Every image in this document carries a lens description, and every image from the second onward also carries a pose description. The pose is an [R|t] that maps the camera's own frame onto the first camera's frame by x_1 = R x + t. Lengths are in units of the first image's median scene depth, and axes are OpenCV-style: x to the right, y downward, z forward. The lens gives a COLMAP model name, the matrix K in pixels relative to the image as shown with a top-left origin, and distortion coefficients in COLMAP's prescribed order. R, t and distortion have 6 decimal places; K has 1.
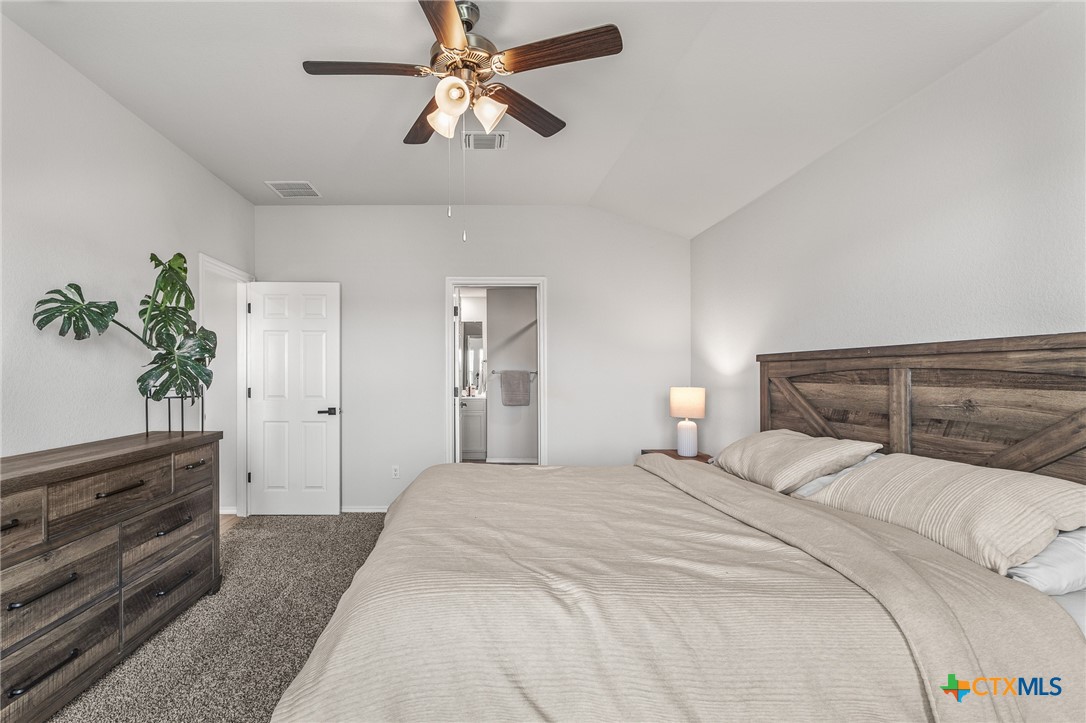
lens RADIAL K [[480.7, 0, 540.0], [0, 480.7, 369.8], [0, 0, 1]] dist [0.011076, -0.006219]
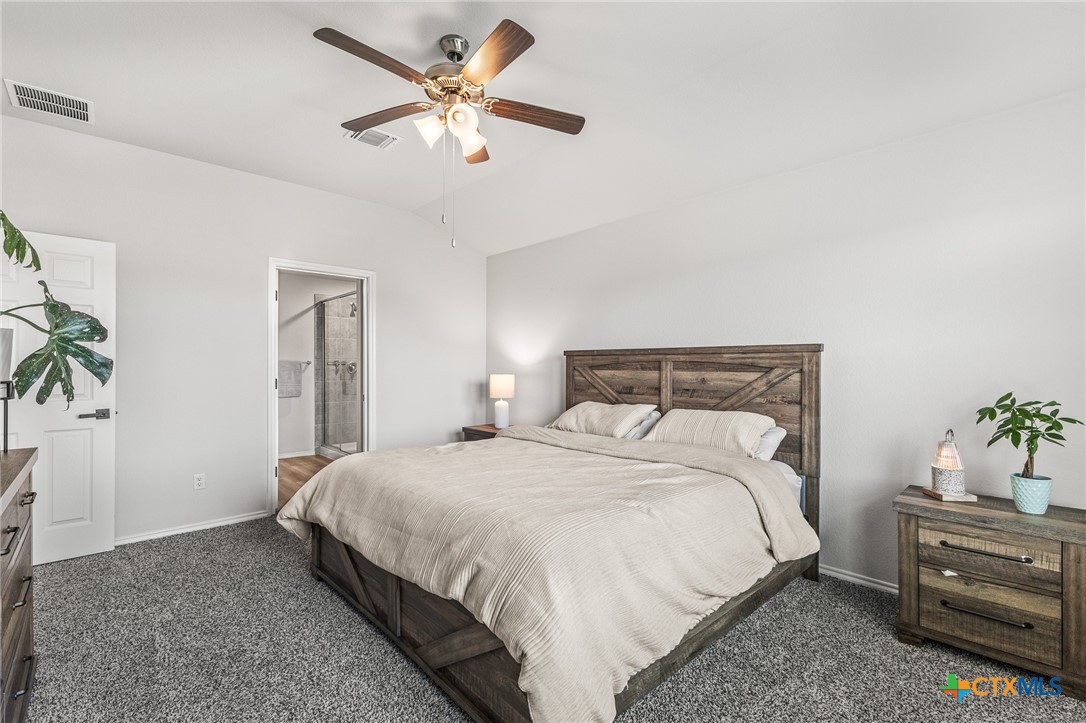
lens RADIAL K [[431.7, 0, 545.9], [0, 431.7, 363.2], [0, 0, 1]] dist [0.002358, 0.000113]
pose [[0.766146, 0.001907, 0.642664, -0.587285], [-0.006348, 0.999969, 0.004601, -0.000319], [-0.642635, -0.007605, 0.766134, 0.076640]]
